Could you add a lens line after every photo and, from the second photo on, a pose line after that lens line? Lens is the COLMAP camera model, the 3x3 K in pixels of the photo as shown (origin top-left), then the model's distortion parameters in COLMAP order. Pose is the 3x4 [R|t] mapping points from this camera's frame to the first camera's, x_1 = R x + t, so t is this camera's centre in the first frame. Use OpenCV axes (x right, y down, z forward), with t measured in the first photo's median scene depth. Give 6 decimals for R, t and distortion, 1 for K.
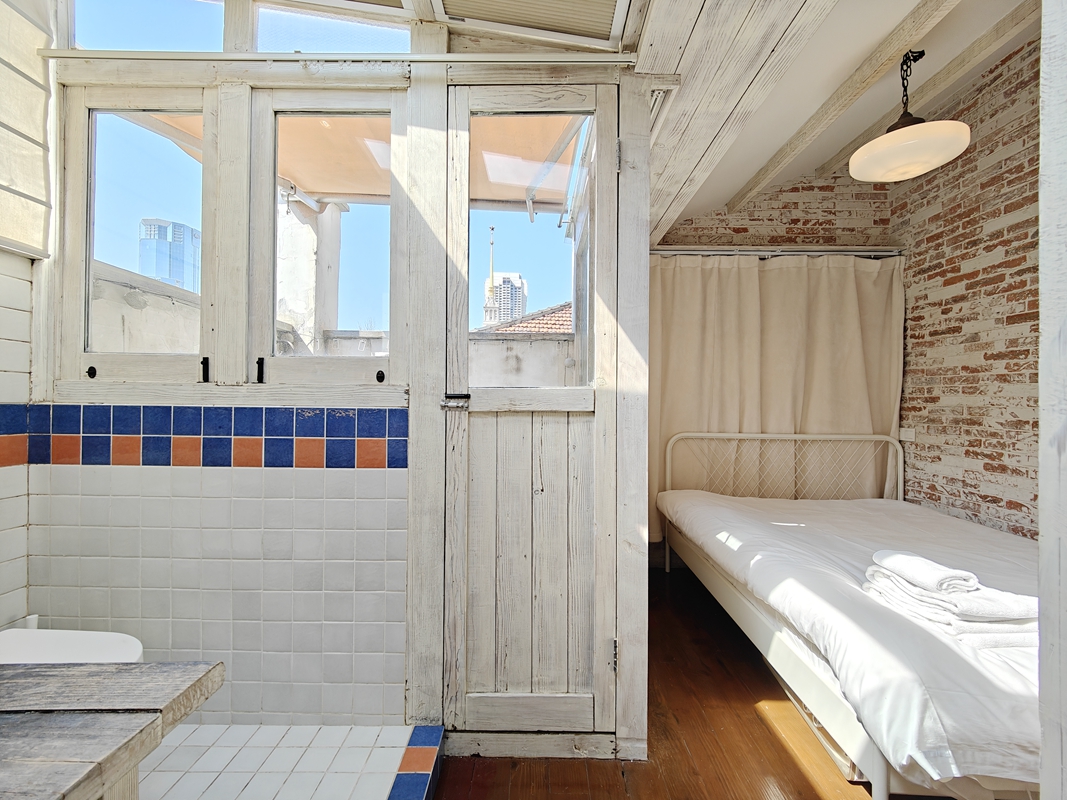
lens RADIAL K [[469.2, 0, 533.8], [0, 469.2, 400.0], [0, 0, 1]] dist [0.001590, -0.001860]
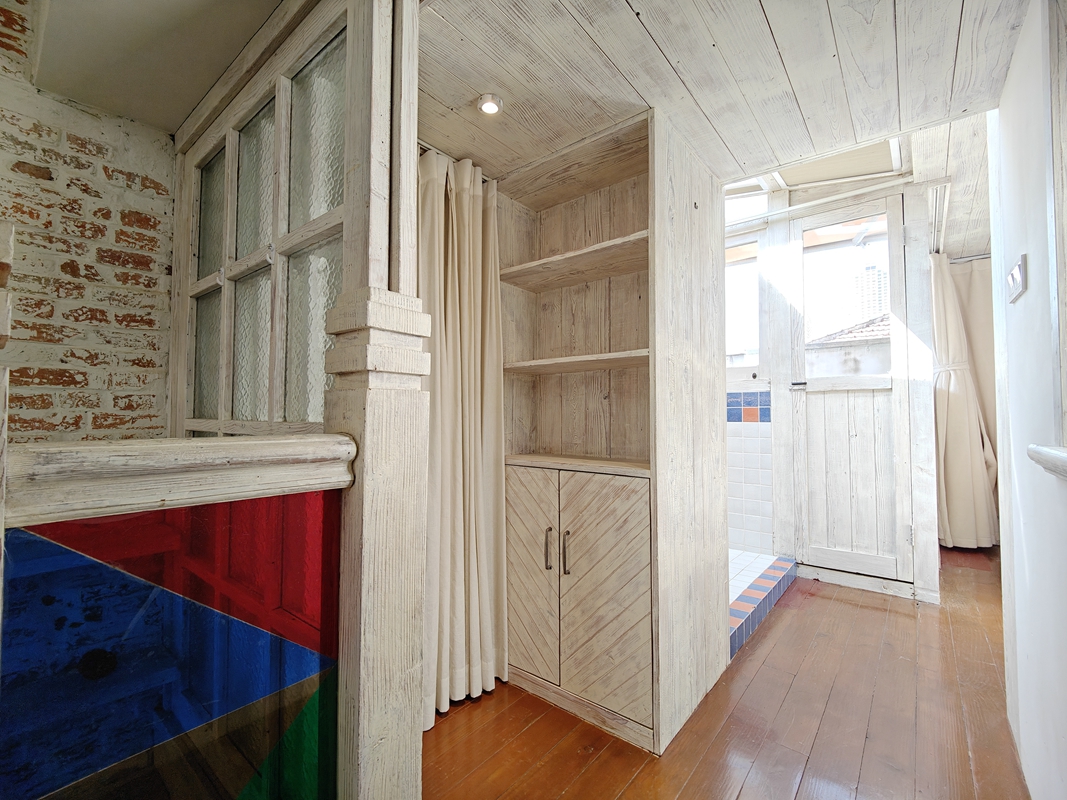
lens RADIAL K [[469.2, 0, 533.2], [0, 469.2, 399.2], [0, 0, 1]] dist [0.001590, -0.001860]
pose [[0.771783, -0.028608, -0.635242, 0.204624], [0.008594, 0.999366, -0.034565, 0.109295], [0.635827, 0.021217, 0.771540, -1.110285]]
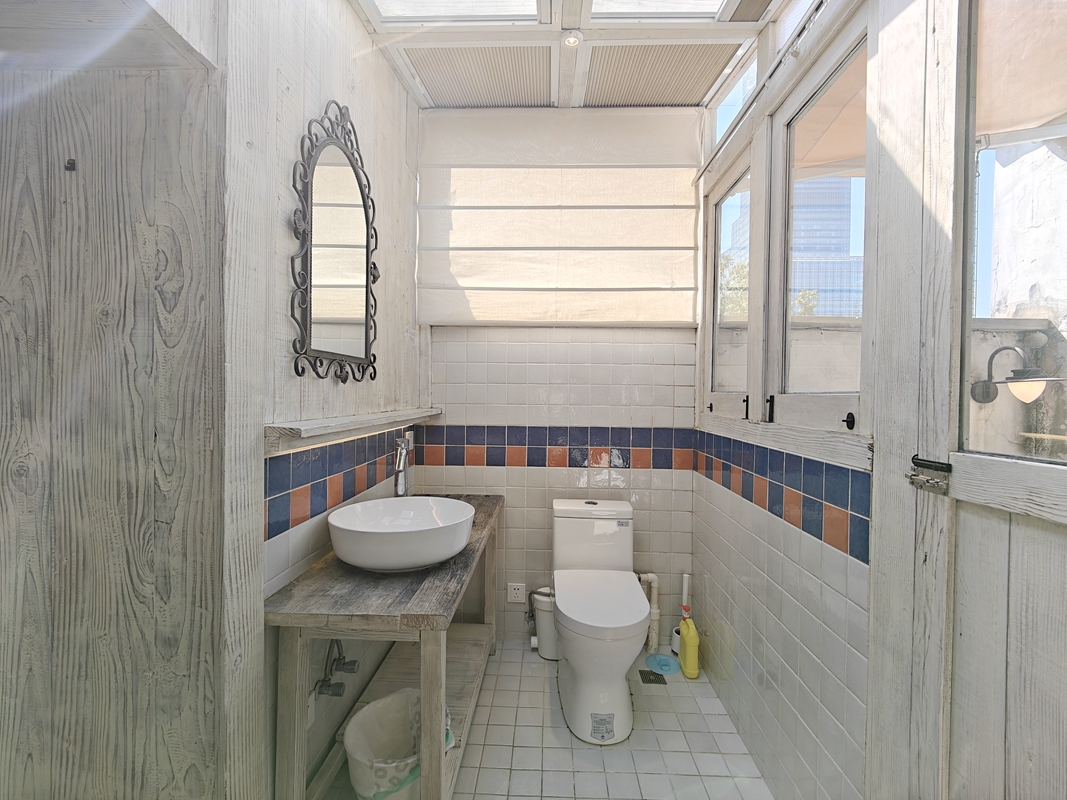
lens RADIAL K [[469.2, 0, 535.2], [0, 469.2, 400.3], [0, 0, 1]] dist [0.001590, -0.001860]
pose [[-0.034812, 0.003740, -0.999387, 0.391727], [-0.005512, 0.999977, 0.003934, -0.082149], [0.999379, 0.005645, -0.034790, 0.561213]]
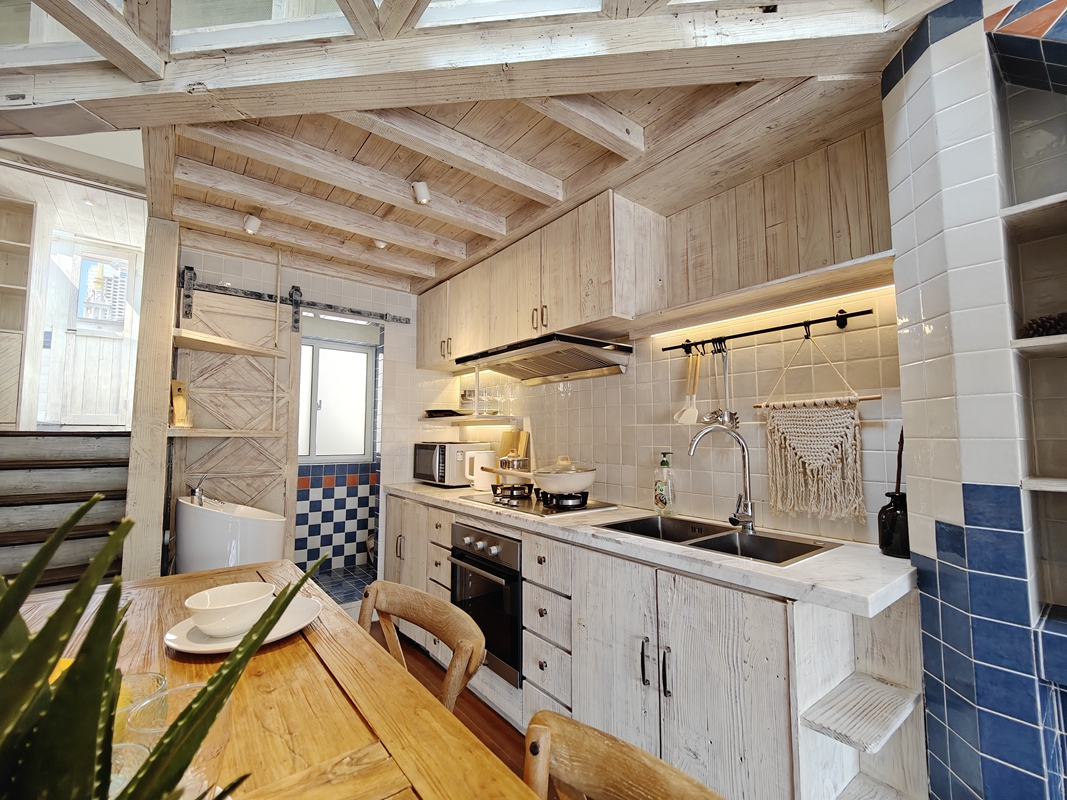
lens RADIAL K [[469.2, 0, 532.3], [0, 469.2, 403.0], [0, 0, 1]] dist [0.001590, -0.001860]
pose [[0.782599, 0.039002, 0.621303, 0.374843], [-0.003962, 0.998327, -0.057680, 0.726103], [-0.622513, 0.042679, 0.781445, -3.867003]]
